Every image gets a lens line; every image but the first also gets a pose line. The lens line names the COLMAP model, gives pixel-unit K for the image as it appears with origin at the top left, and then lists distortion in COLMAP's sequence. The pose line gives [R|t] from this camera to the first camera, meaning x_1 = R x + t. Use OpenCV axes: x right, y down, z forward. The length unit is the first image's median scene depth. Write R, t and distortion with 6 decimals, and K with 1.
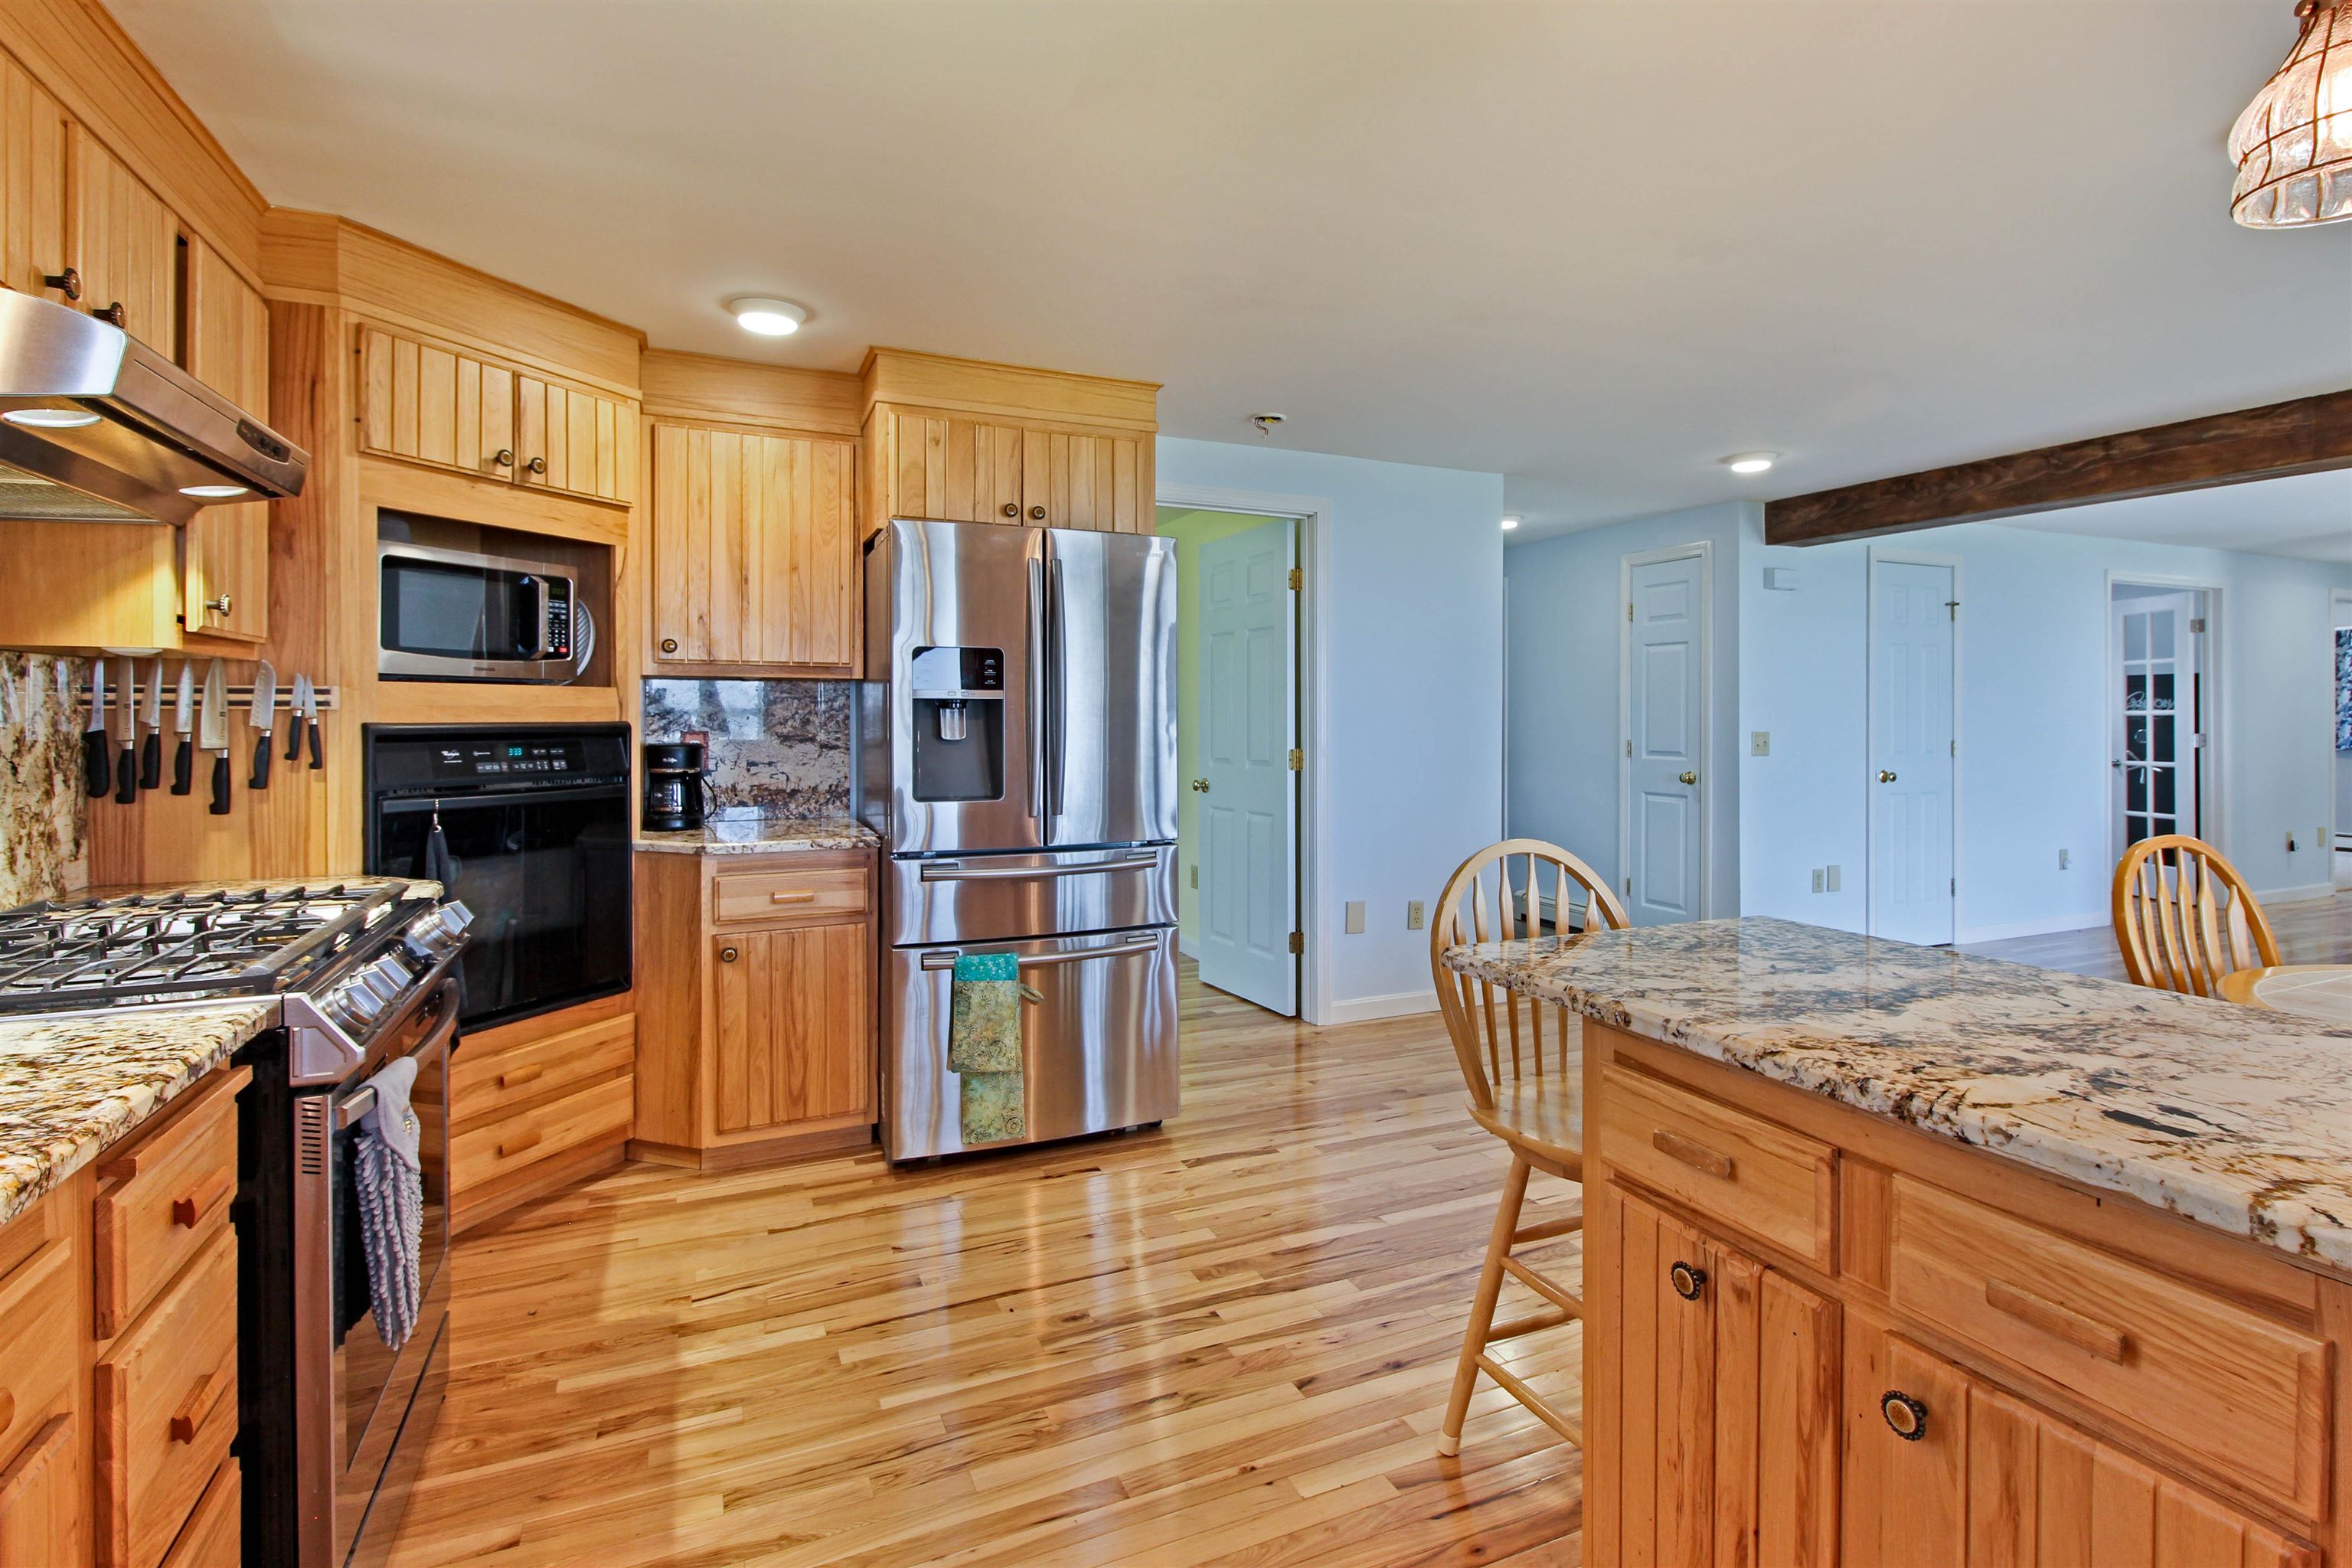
lens RADIAL K [[1129.8, 0, 1202.7], [0, 1129.8, 720.8], [0, 0, 1]] dist [0.015682, -0.008985]
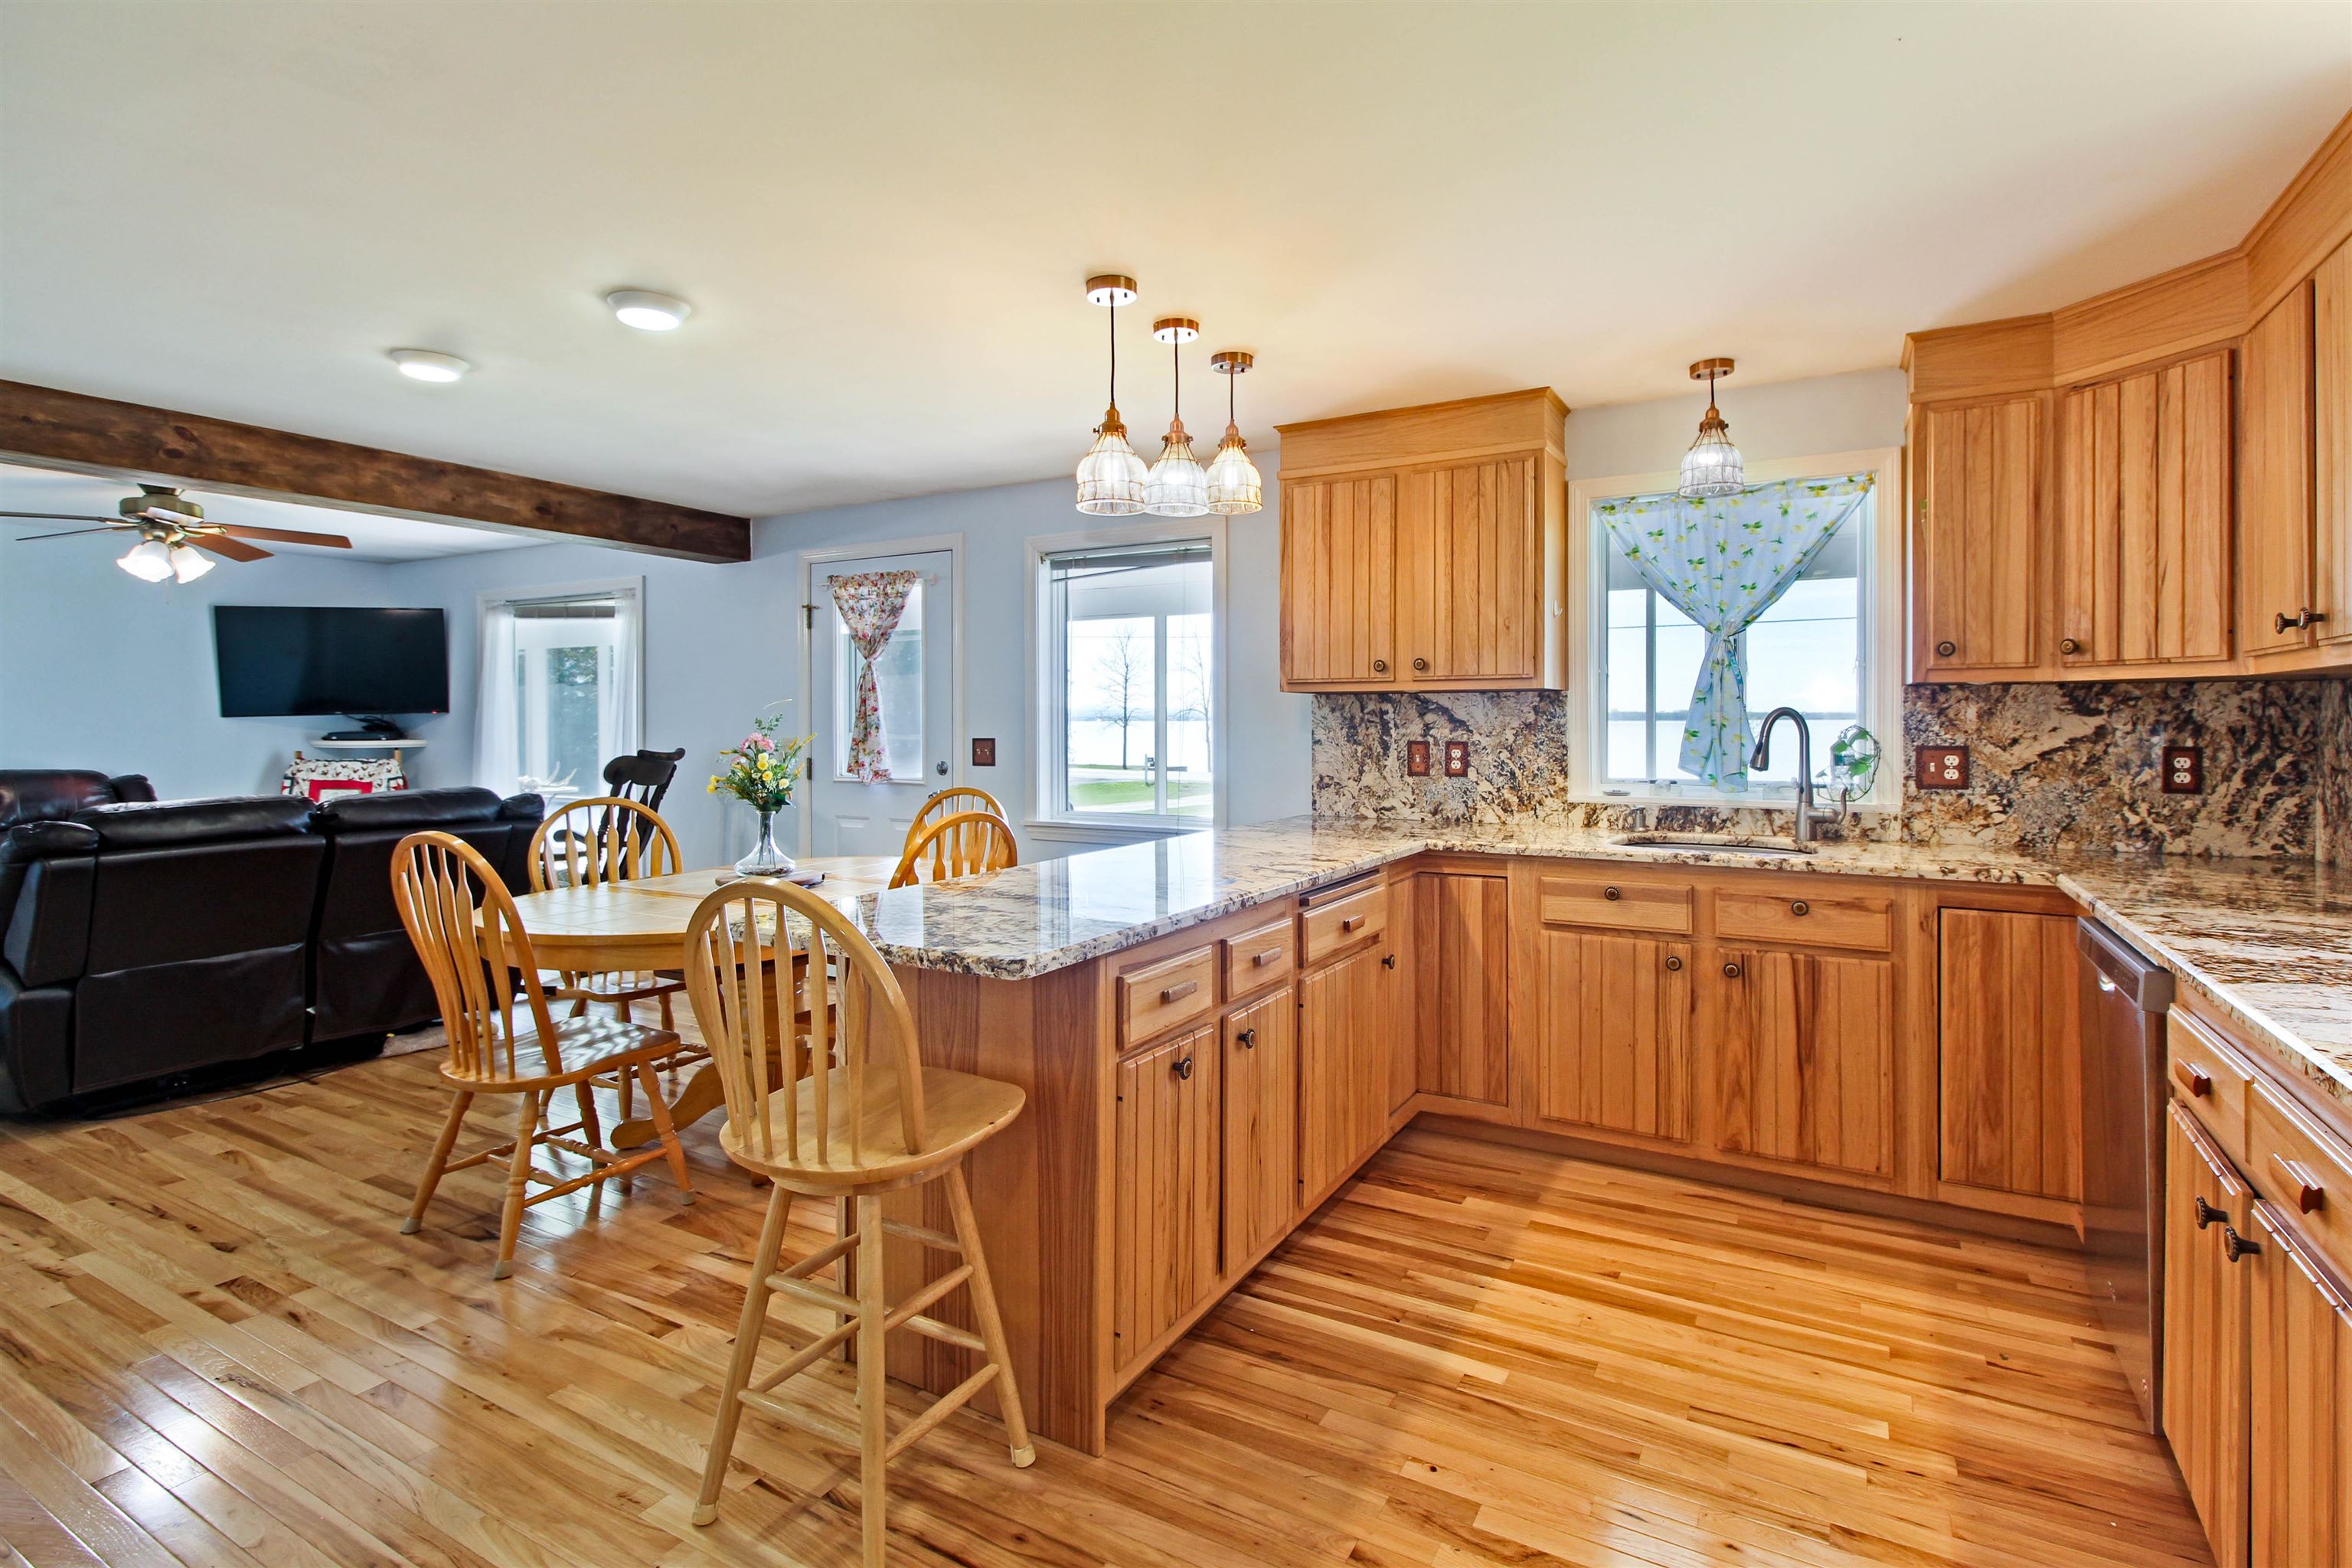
lens RADIAL K [[1129.8, 0, 1202.7], [0, 1129.8, 720.8], [0, 0, 1]] dist [0.015682, -0.008985]
pose [[-0.589439, -0.000871, 0.807813, -0.543733], [0.002933, 0.999991, 0.003219, -0.007766], [-0.807808, 0.004266, -0.589431, 1.166262]]
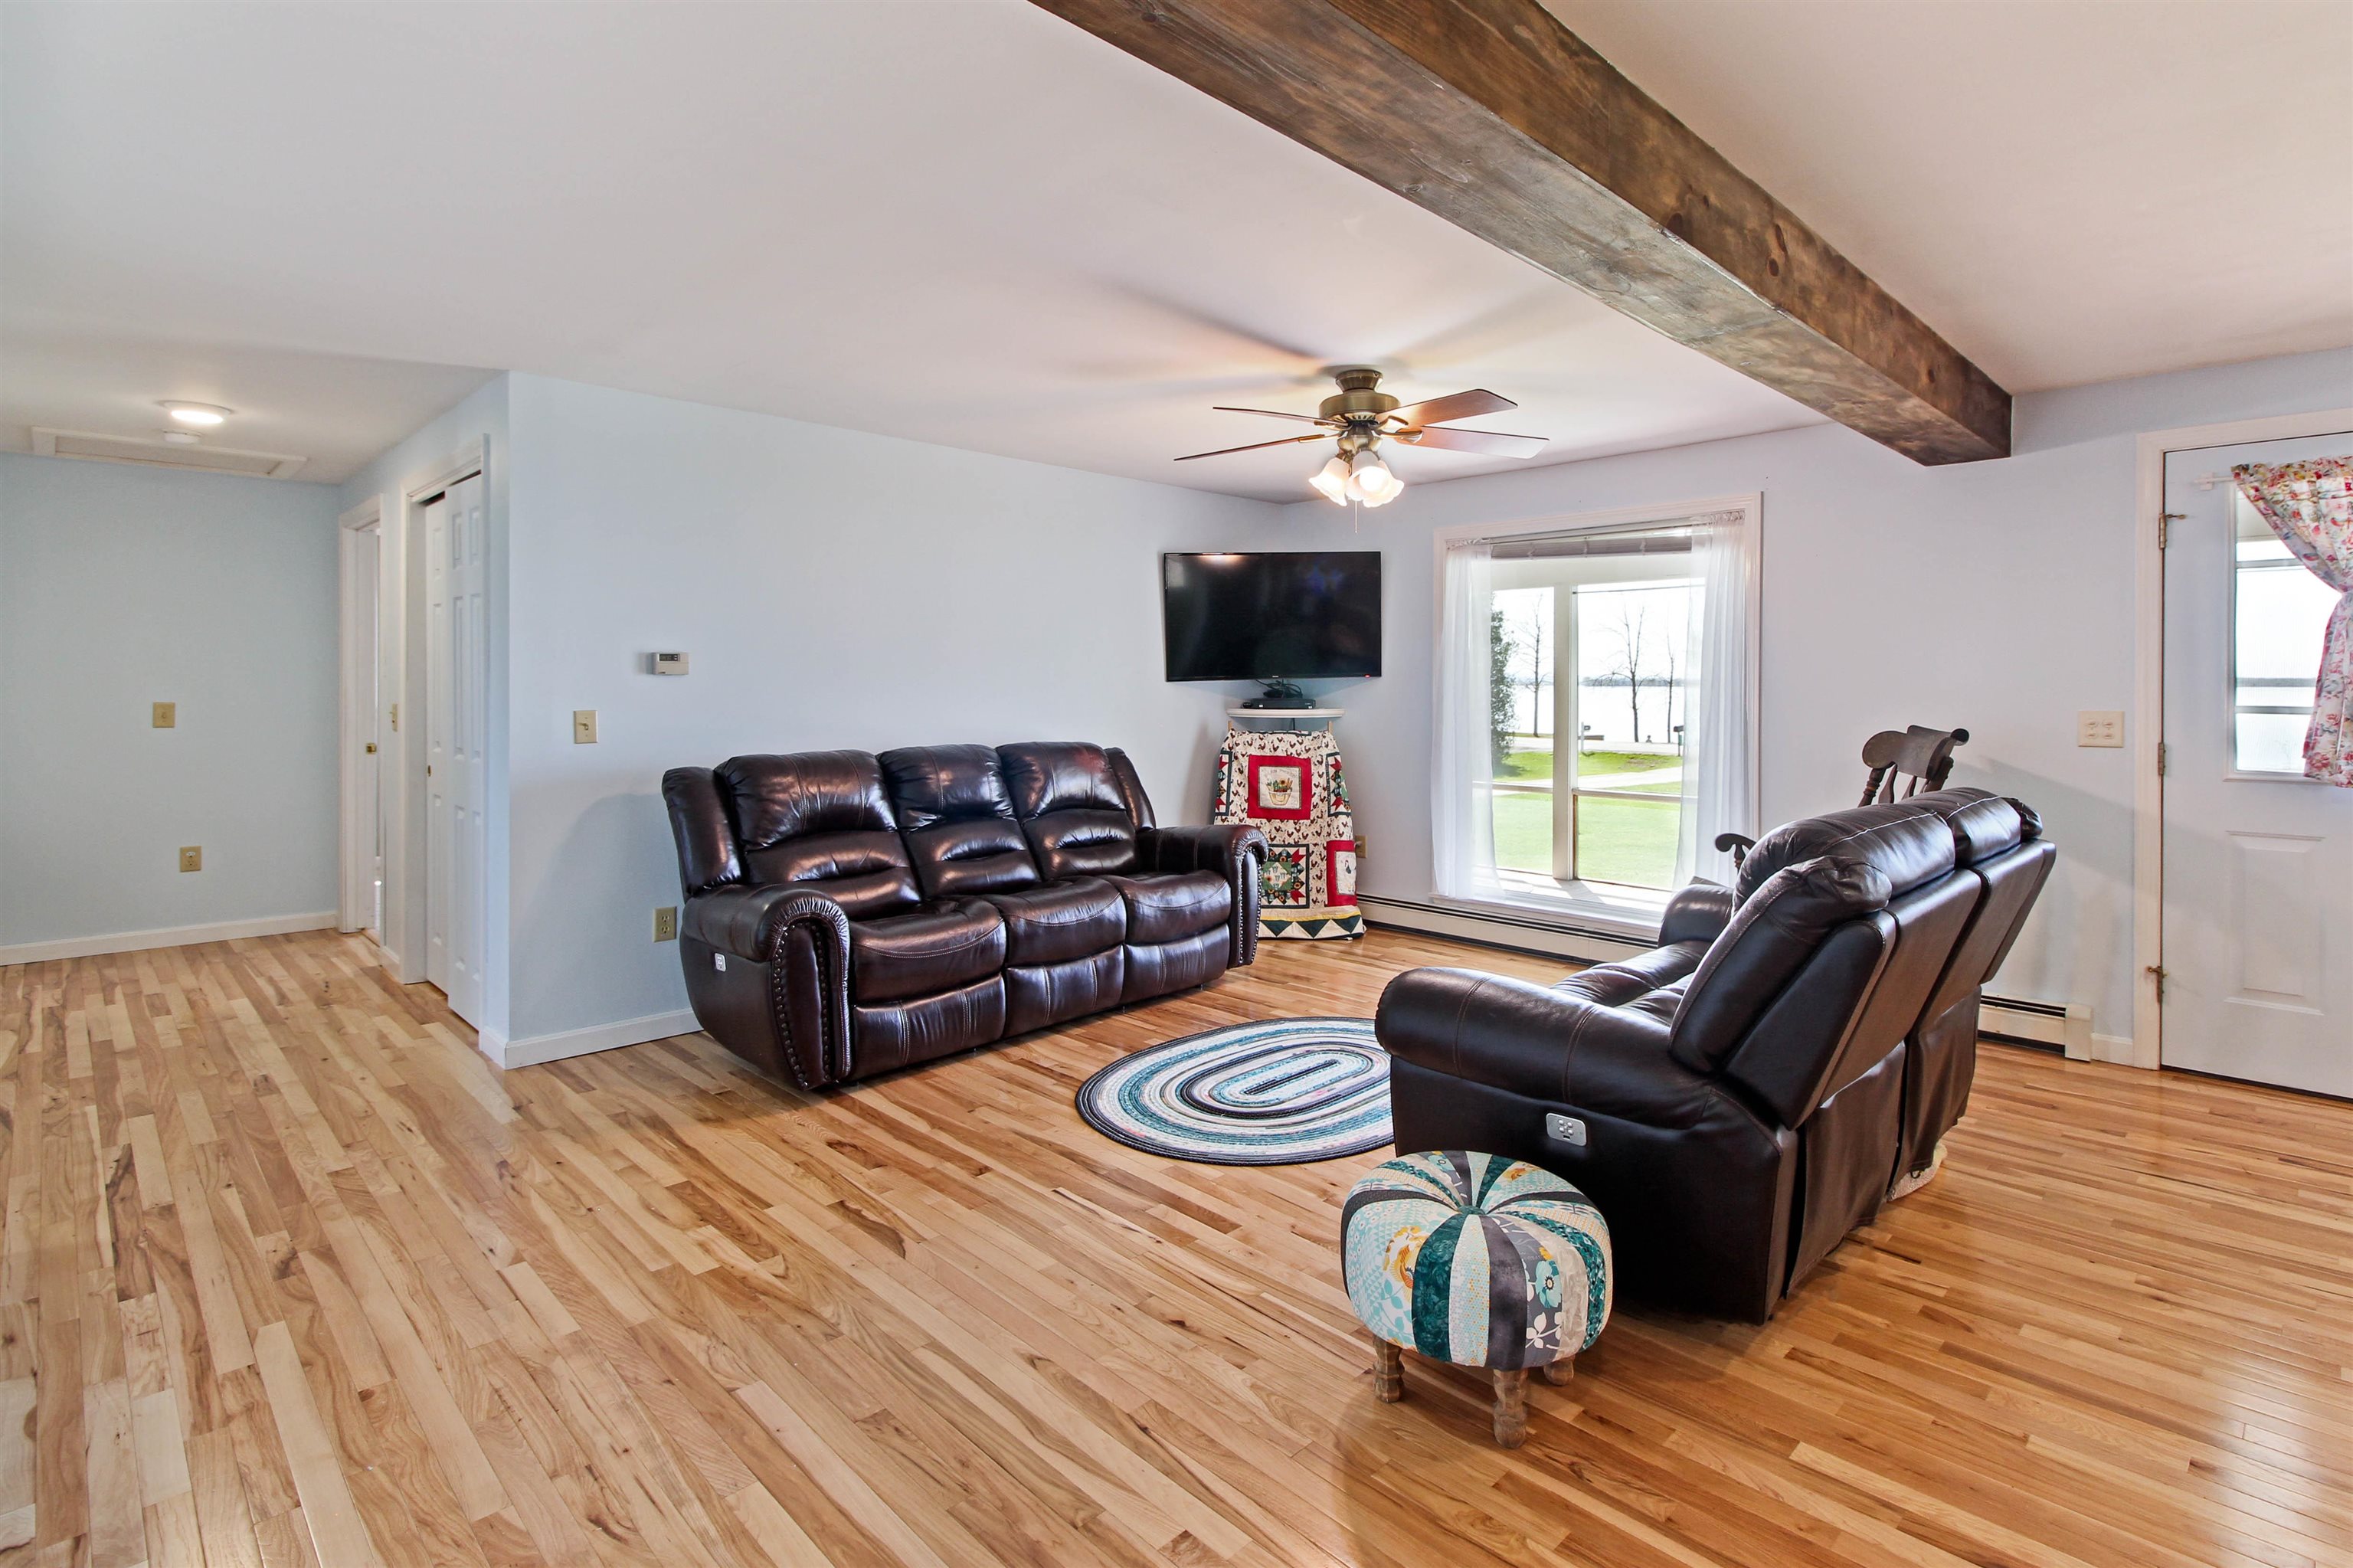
lens RADIAL K [[1151.1, 0, 1265.8], [0, 1151.1, 687.3], [0, 0, 1]] dist [0.022393, -0.012859]
pose [[-0.370581, -0.002810, 0.928796, 0.934685], [0.002258, 0.999990, 0.003926, -0.011932], [-0.928797, 0.003552, -0.370571, 2.300443]]
